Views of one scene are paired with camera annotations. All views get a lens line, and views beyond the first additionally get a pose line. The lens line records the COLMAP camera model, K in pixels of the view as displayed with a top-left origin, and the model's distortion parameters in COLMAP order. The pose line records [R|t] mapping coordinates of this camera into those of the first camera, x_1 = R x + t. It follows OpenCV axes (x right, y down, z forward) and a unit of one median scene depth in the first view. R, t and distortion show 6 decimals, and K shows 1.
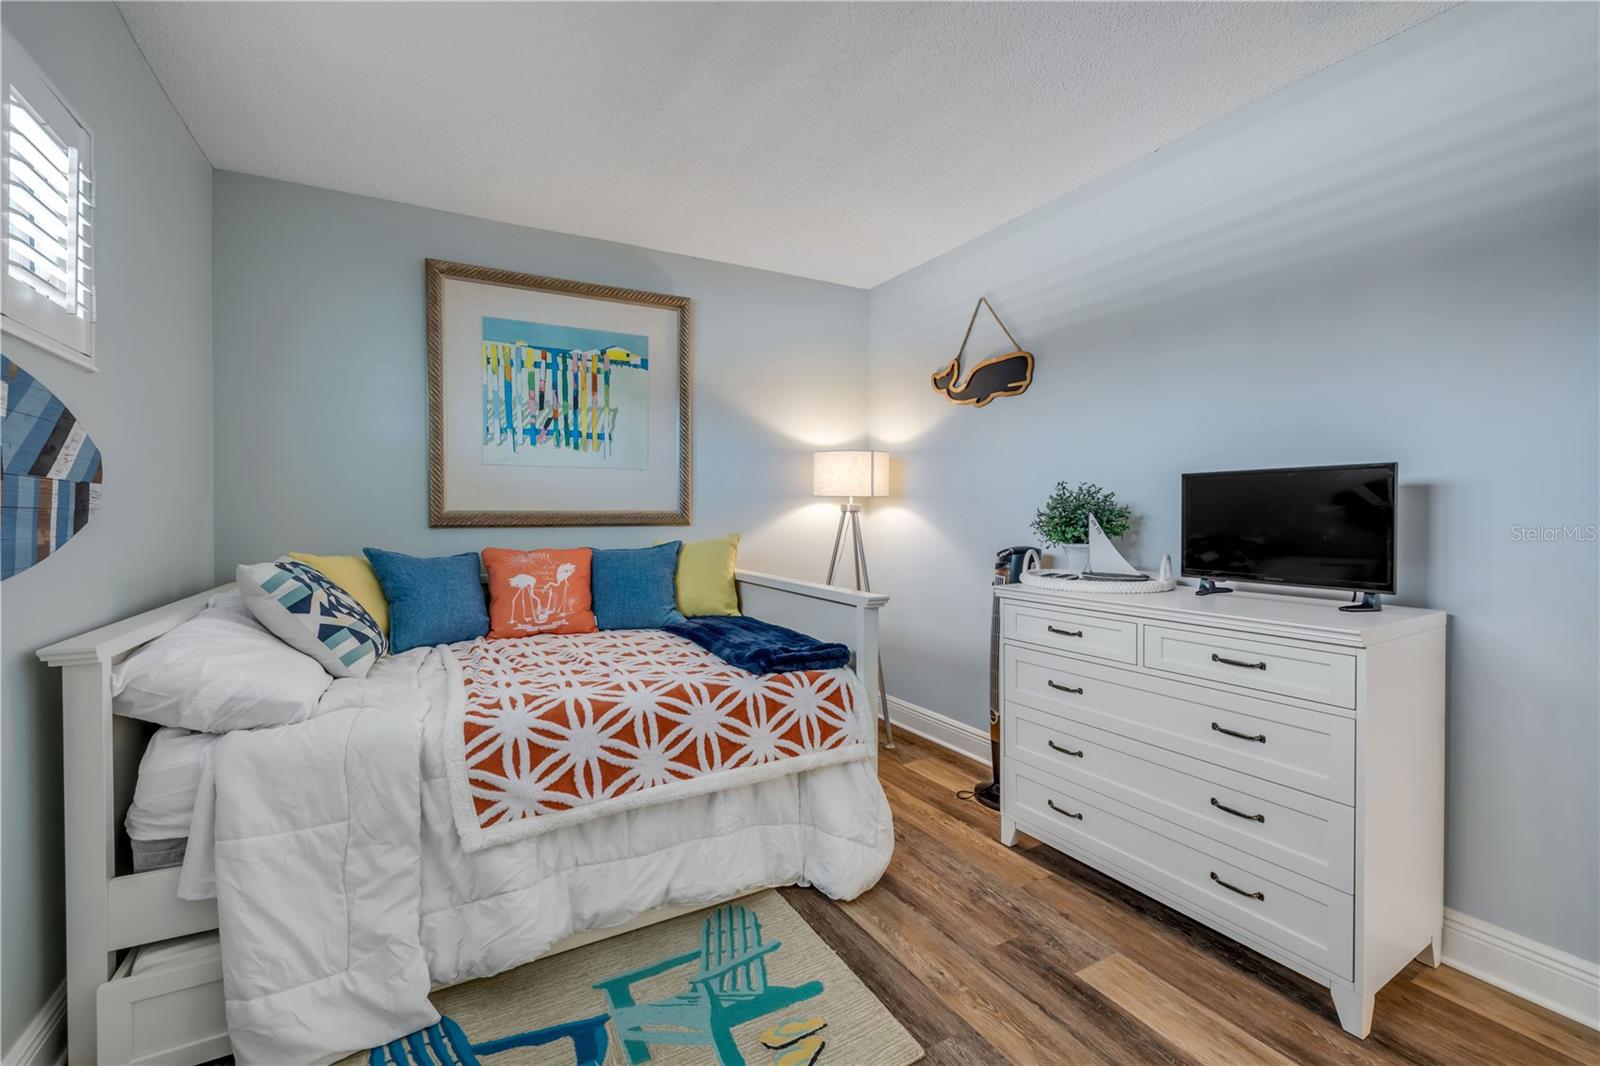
lens RADIAL K [[671.7, 0, 796.0], [0, 671.7, 519.0], [0, 0, 1]] dist [-0.000877, 0.000026]
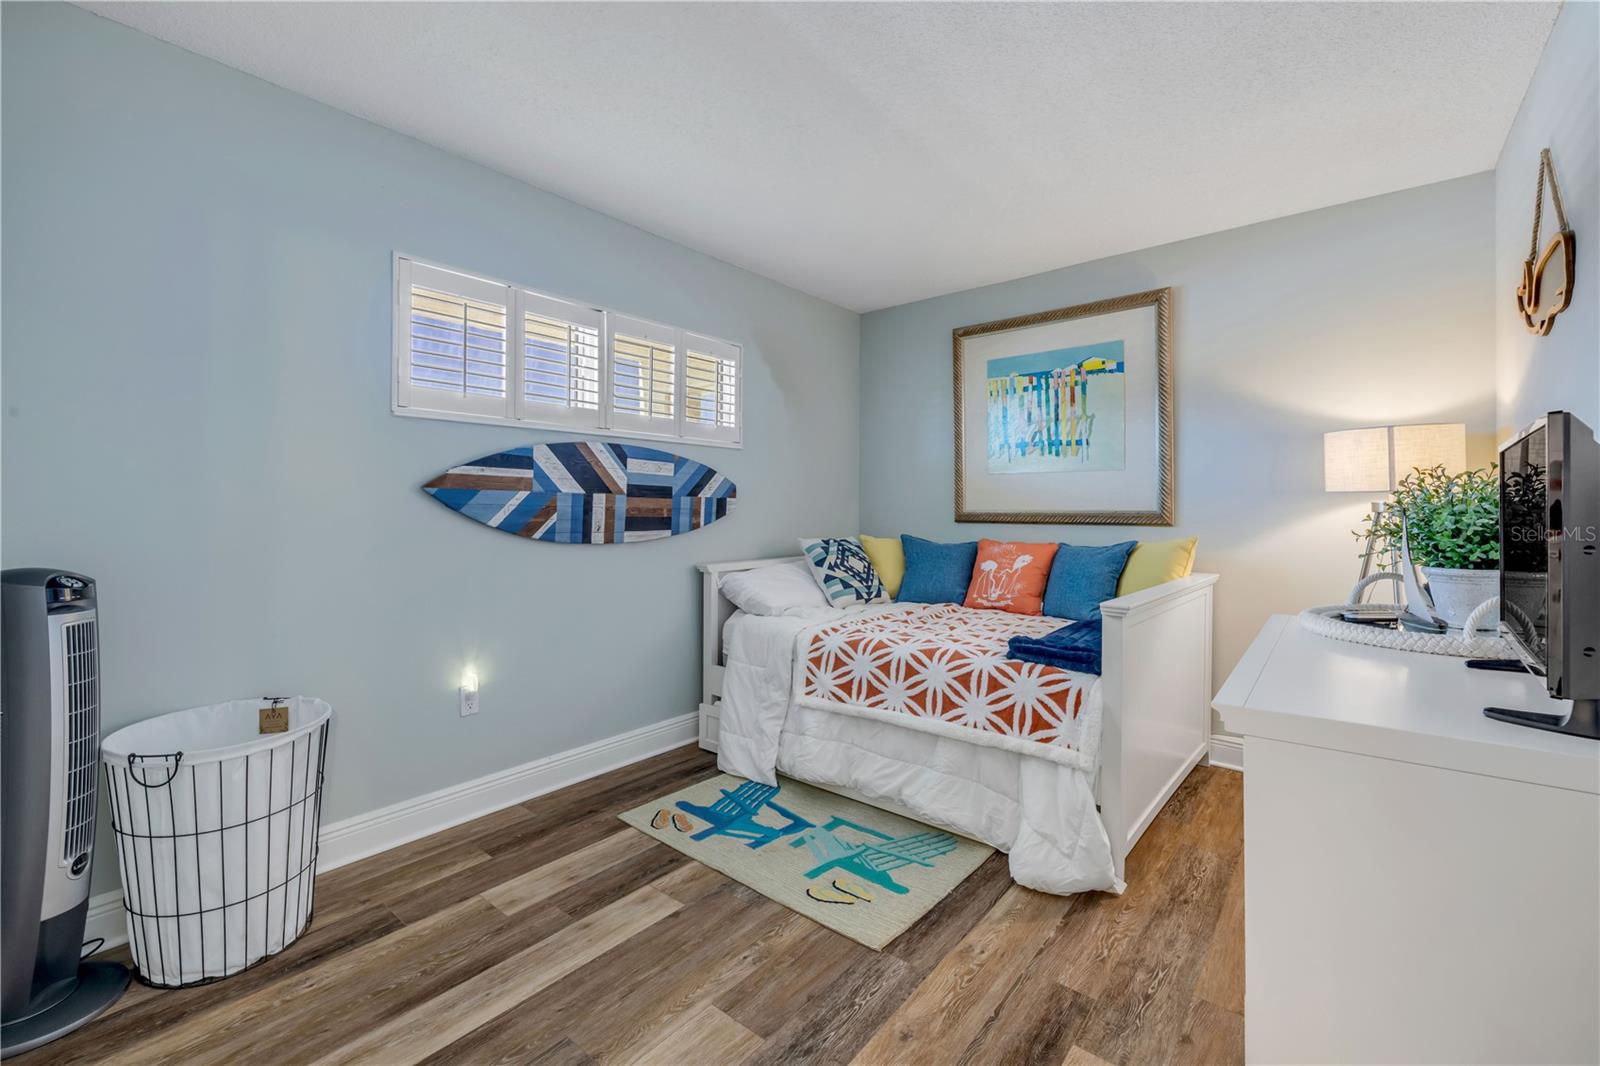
lens RADIAL K [[681.2, 0, 795.8], [0, 681.2, 505.7], [0, 0, 1]] dist [0.012775, 0.000006]
pose [[0.357012, -0.002313, -0.934097, 0.732300], [-0.013304, 0.999883, -0.007560, -0.007005], [0.934005, 0.015126, 0.356939, 0.218183]]
